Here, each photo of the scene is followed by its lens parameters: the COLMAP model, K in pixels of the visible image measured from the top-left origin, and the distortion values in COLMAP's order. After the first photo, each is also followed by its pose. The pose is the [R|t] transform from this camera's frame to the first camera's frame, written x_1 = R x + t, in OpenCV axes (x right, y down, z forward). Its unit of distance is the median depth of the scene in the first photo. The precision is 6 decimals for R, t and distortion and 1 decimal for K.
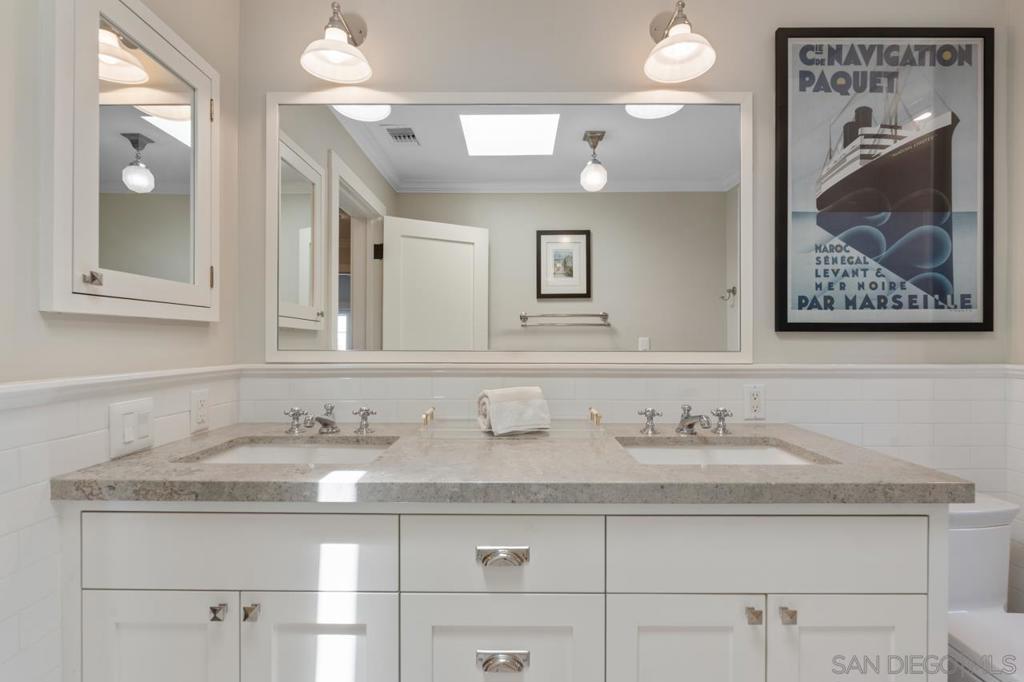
lens RADIAL K [[470.6, 0, 512.6], [0, 470.6, 339.2], [0, 0, 1]] dist [-0.006991, 0.001376]
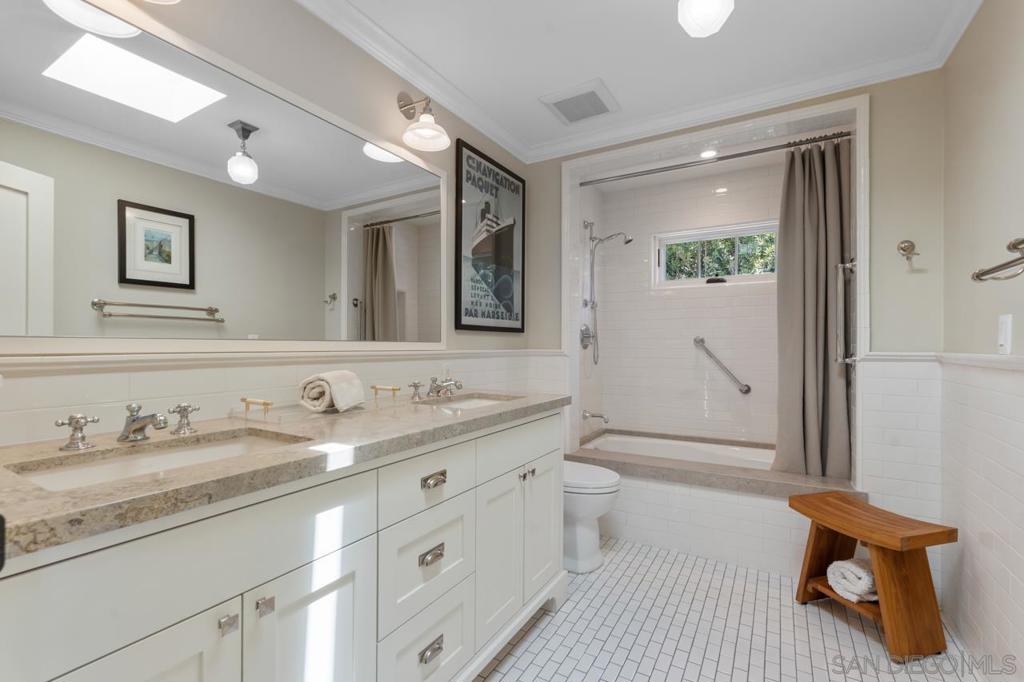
lens RADIAL K [[444.9, 0, 515.6], [0, 444.9, 343.4], [0, 0, 1]] dist [-0.005177, 0.000302]
pose [[0.510232, 0.002916, 0.860032, -0.621198], [-0.006443, 0.999979, 0.000432, 0.028455], [-0.860013, -0.005762, 0.510240, 0.064247]]
